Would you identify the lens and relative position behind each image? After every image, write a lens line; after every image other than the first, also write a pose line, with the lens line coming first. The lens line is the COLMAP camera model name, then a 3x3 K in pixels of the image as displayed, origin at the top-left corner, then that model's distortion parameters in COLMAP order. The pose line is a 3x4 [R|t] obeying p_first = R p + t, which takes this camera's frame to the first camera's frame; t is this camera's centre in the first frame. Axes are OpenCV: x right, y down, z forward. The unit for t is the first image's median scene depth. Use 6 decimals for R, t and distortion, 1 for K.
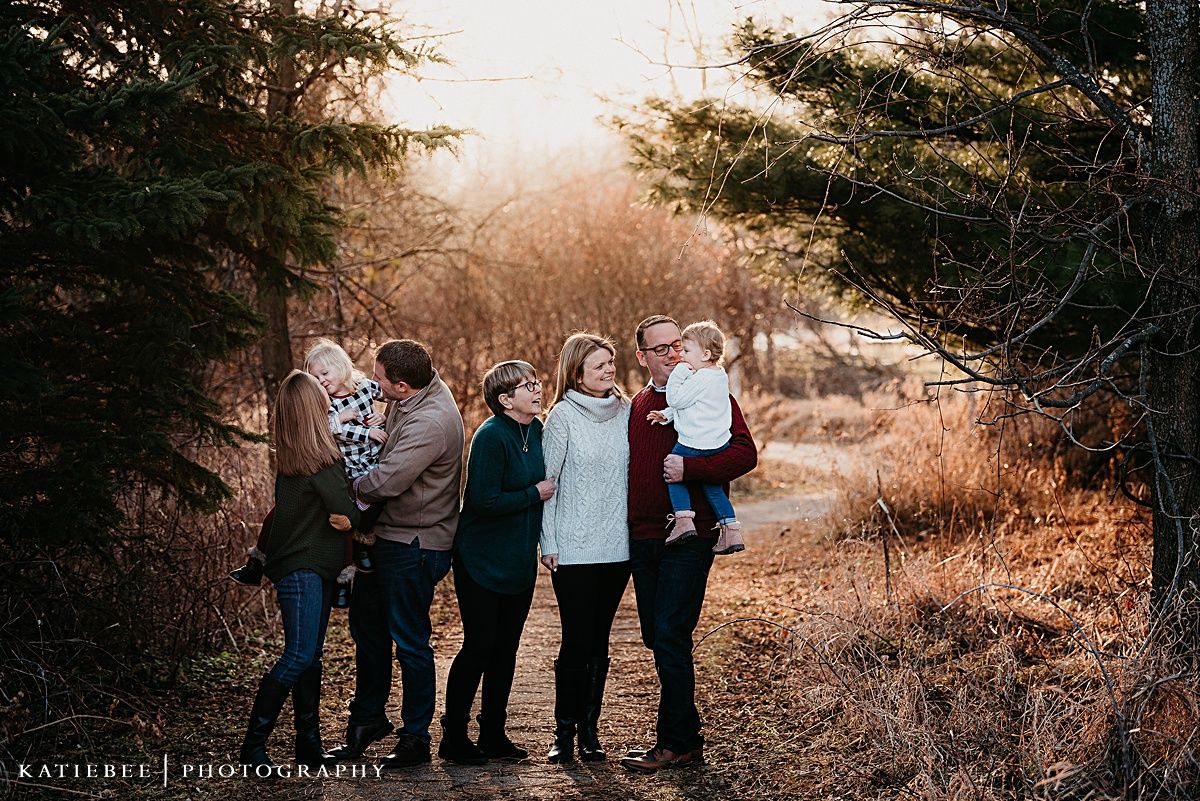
lens RADIAL K [[3168.6, 0, 600.2], [0, 3168.6, 398.0], [0, 0, 1]] dist [0.335622, 0.000000]
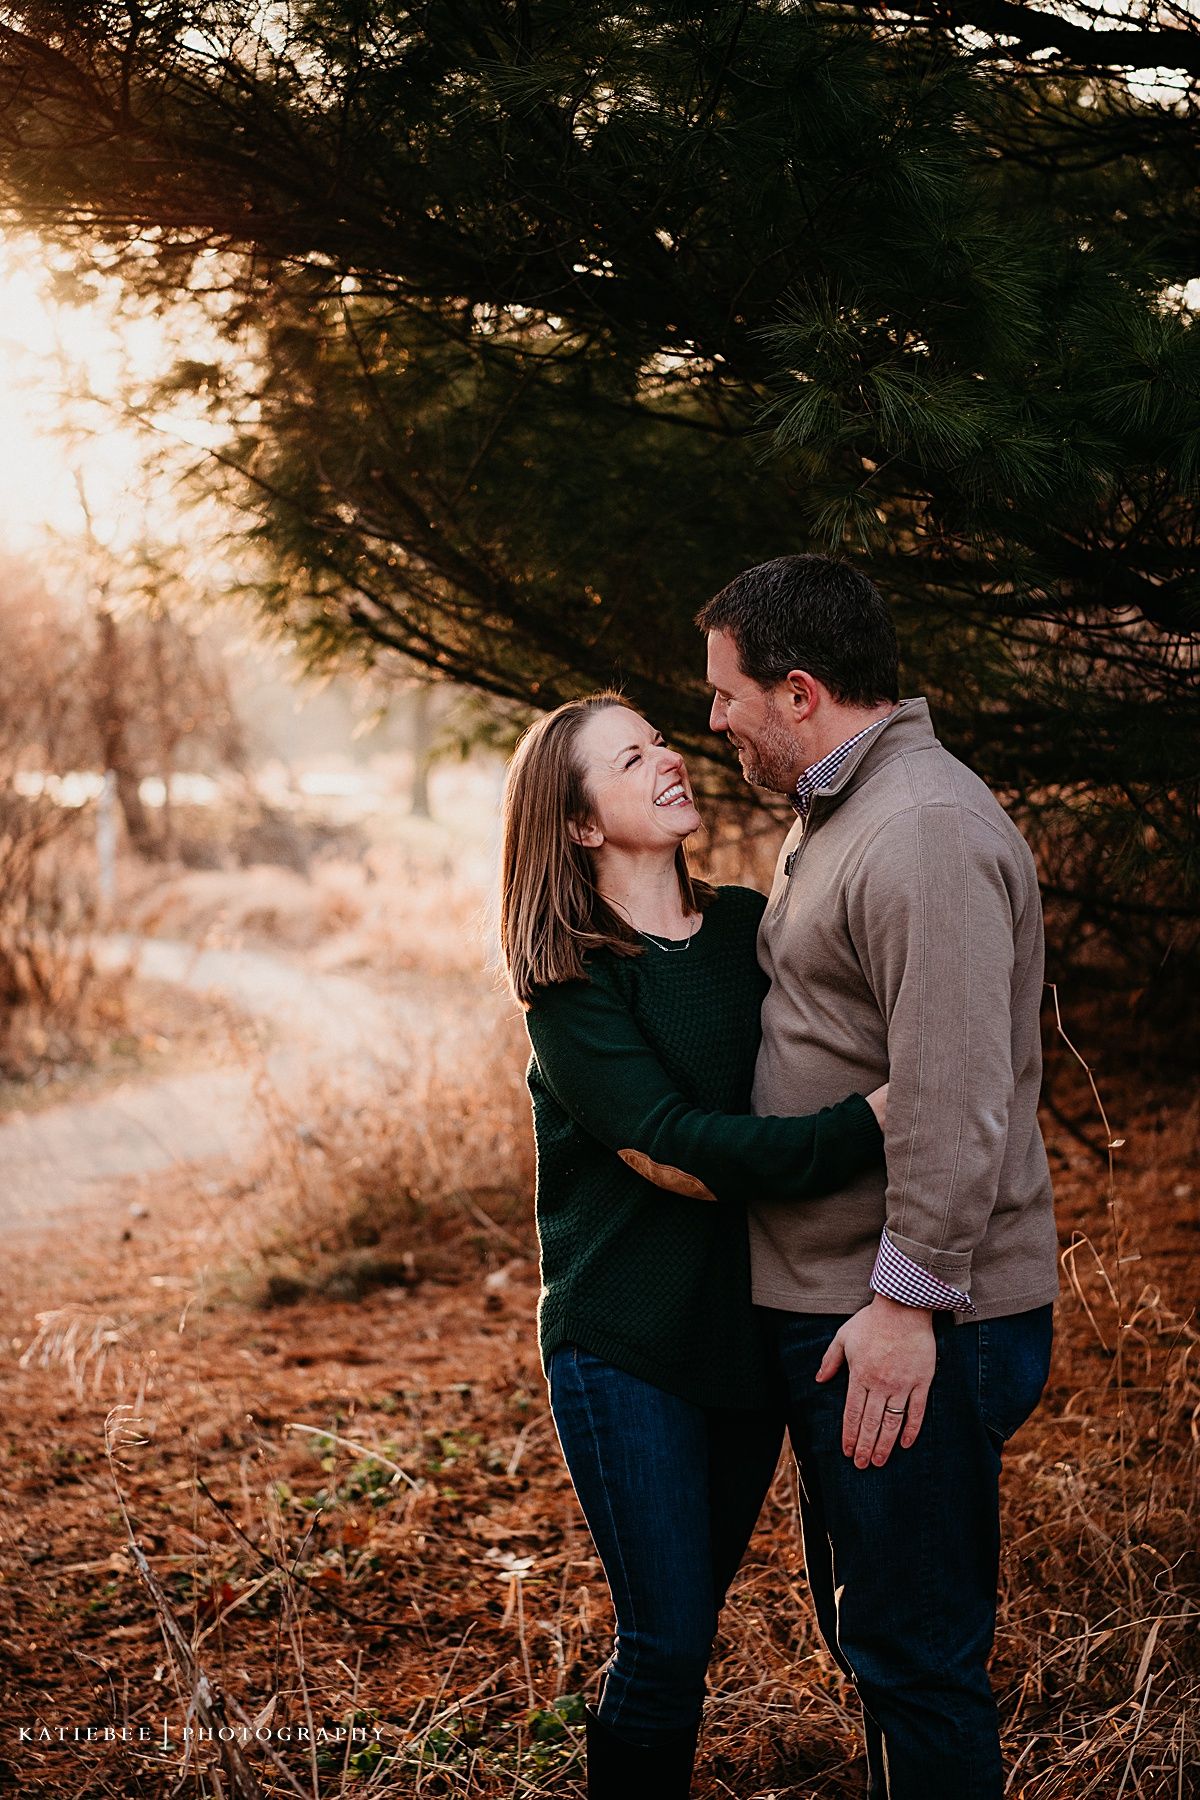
lens RADIAL K [[3713.8, 0, 584.4], [0, 3713.8, 907.3], [0, 0, 1]] dist [0.630342, 0.000000]
pose [[0.987171, 0.012947, 0.159141, 0.048970], [-0.014966, 0.999822, 0.011495, -0.006439], [-0.158964, -0.013729, 0.987189, 0.666486]]
